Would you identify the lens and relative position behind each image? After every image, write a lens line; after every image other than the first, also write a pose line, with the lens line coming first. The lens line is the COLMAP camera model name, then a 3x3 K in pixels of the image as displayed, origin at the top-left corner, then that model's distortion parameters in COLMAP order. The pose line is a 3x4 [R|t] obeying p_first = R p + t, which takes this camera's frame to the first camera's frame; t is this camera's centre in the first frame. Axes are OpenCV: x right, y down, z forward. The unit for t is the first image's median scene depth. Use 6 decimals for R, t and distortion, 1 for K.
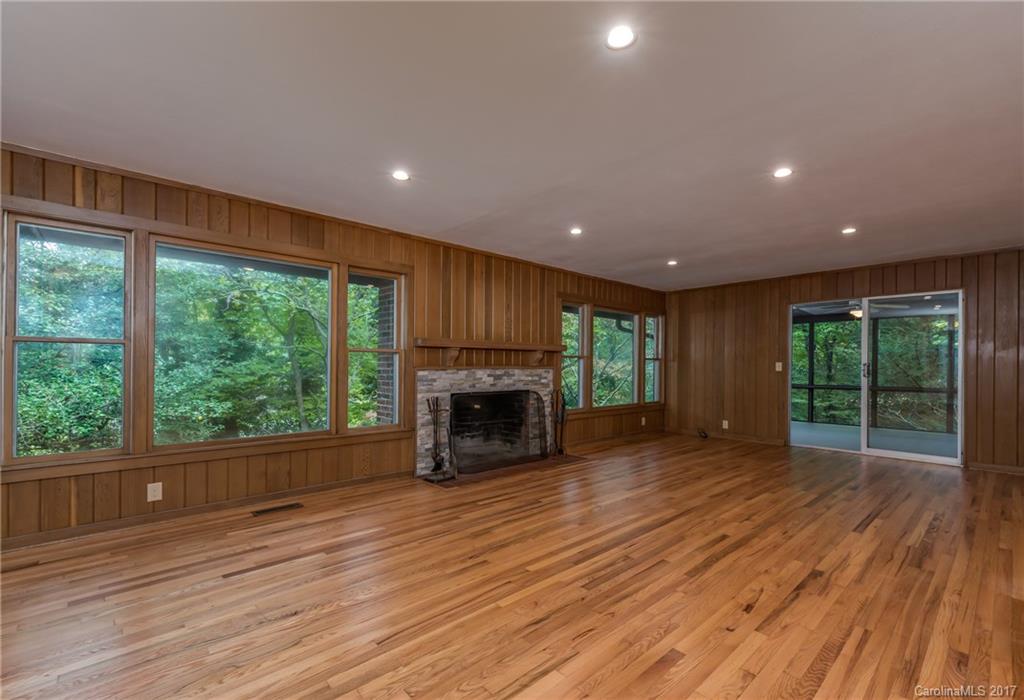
lens RADIAL K [[468.7, 0, 512.4], [0, 468.7, 356.5], [0, 0, 1]] dist [0.003662, 0.000179]
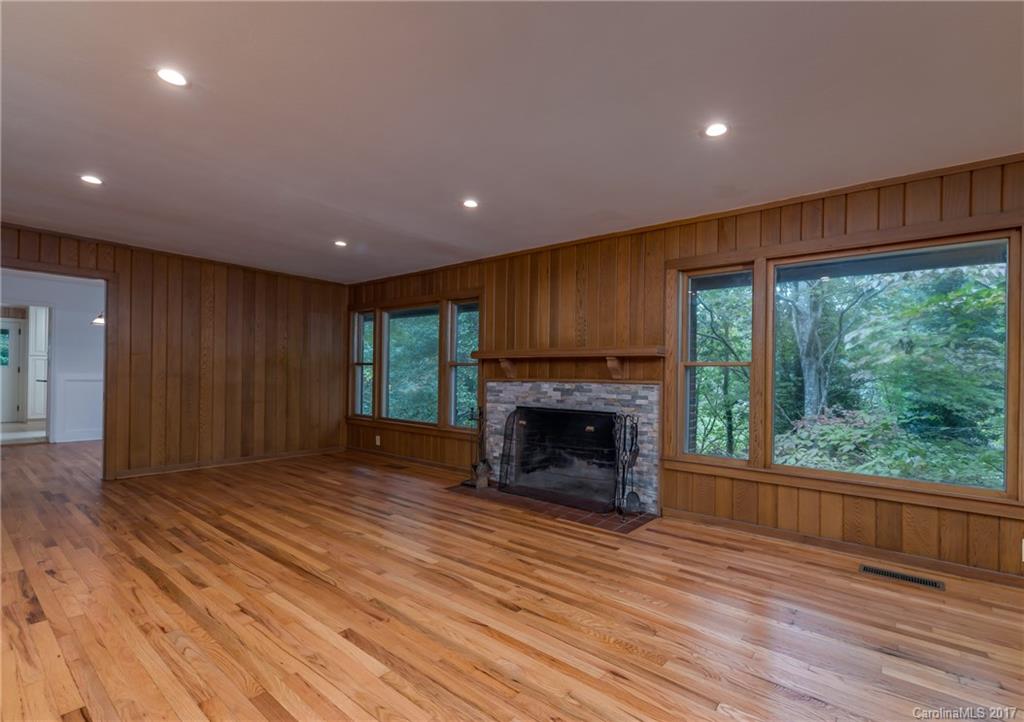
lens RADIAL K [[444.6, 0, 512.7], [0, 444.6, 369.4], [0, 0, 1]] dist [-0.001455, -0.000997]
pose [[0.169281, -0.020246, -0.985360, 0.767969], [0.000057, 0.999789, -0.020533, 0.021771], [0.985568, 0.003419, 0.169247, 0.831241]]
